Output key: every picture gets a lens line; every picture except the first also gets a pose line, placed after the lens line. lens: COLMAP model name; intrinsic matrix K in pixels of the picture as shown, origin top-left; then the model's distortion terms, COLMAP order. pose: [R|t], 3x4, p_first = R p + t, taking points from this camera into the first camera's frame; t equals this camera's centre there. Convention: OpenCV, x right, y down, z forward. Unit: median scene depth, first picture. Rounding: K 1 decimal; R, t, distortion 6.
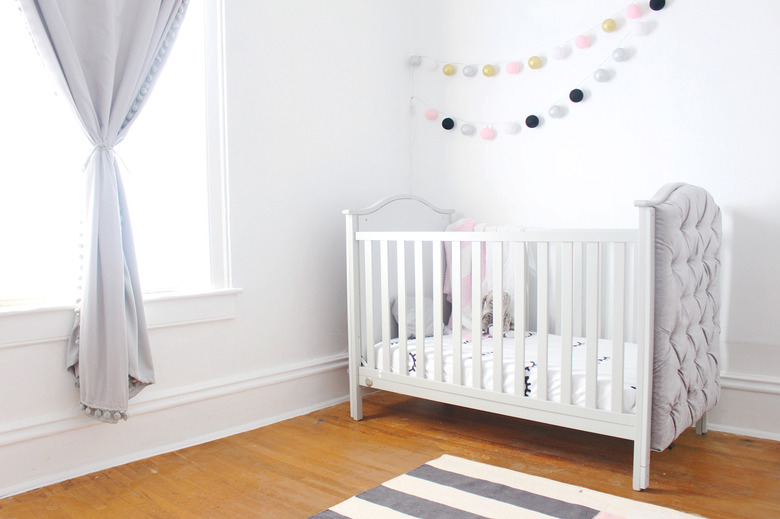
lens RADIAL K [[643.0, 0, 390.0], [0, 643.0, 259.5], [0, 0, 1]] dist [-0.153389, 0.124757]
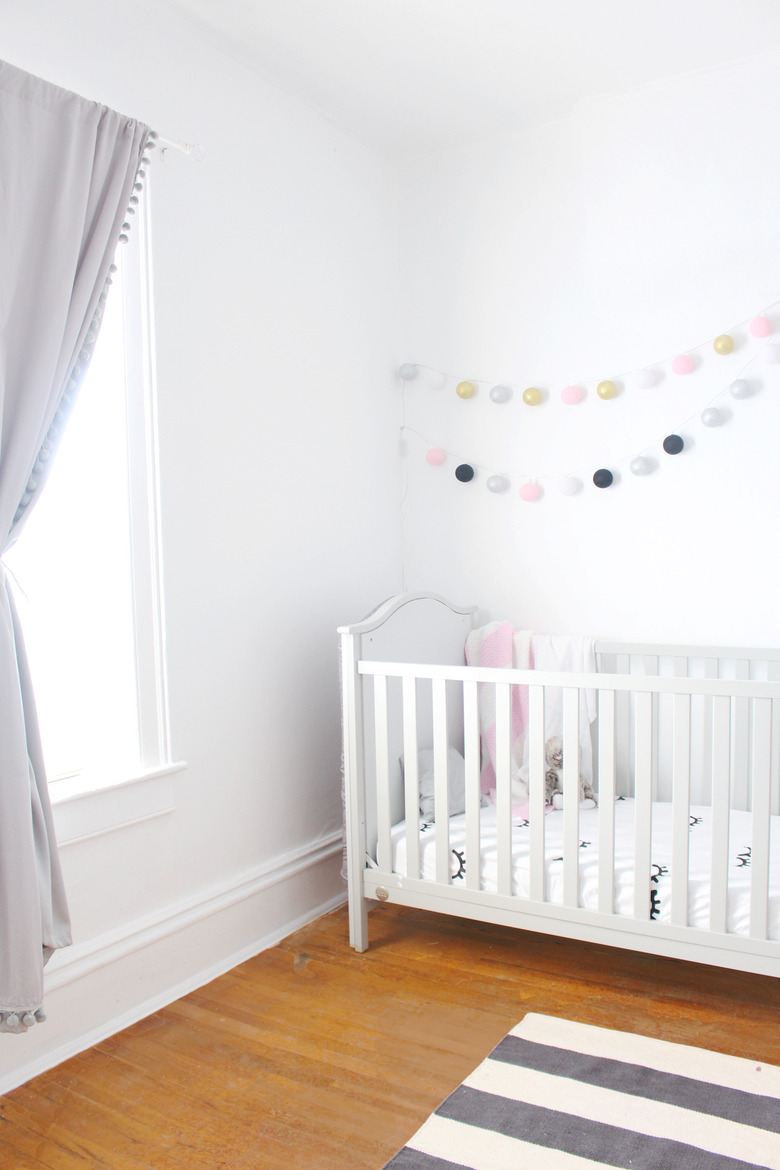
lens RADIAL K [[964.5, 0, 396.0], [0, 964.5, 583.6], [0, 0, 1]] dist [-0.153389, 0.124757]
pose [[0.985030, -0.011430, 0.172005, -0.201884], [0.013853, 0.999821, -0.012893, -0.119752], [-0.171827, 0.015083, 0.985012, 0.061601]]
